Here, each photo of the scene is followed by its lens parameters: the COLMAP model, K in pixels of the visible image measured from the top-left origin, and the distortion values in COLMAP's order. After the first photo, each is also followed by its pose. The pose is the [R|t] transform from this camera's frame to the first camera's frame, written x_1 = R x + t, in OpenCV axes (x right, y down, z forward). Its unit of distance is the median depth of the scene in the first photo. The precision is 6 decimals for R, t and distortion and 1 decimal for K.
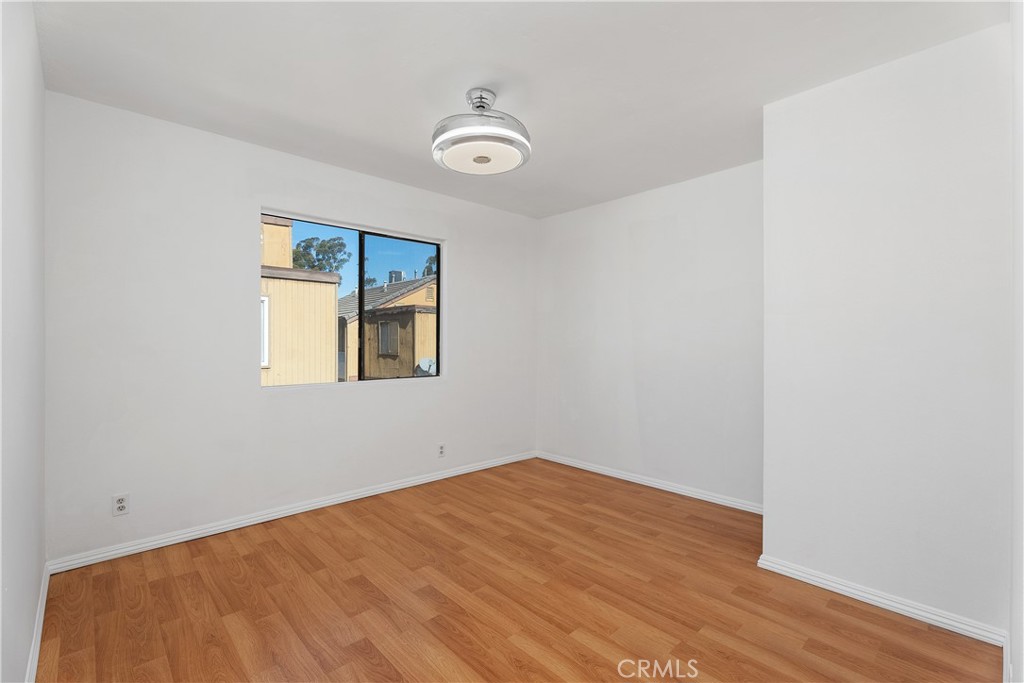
lens RADIAL K [[460.3, 0, 513.4], [0, 460.3, 335.5], [0, 0, 1]] dist [-0.002458, 0.000028]
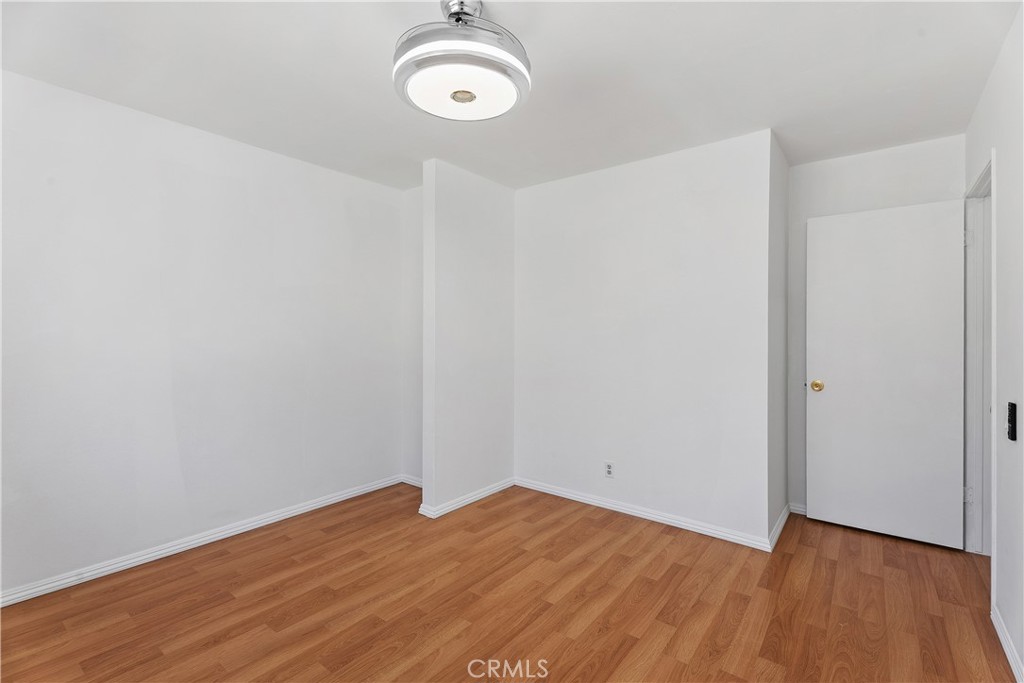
lens RADIAL K [[460.3, 0, 512.9], [0, 460.3, 346.5], [0, 0, 1]] dist [-0.002458, 0.000028]
pose [[-0.163281, -0.026478, 0.986224, -0.699285], [-0.012603, 0.999614, 0.024751, -0.006669], [-0.986499, -0.008388, -0.163551, 0.938142]]
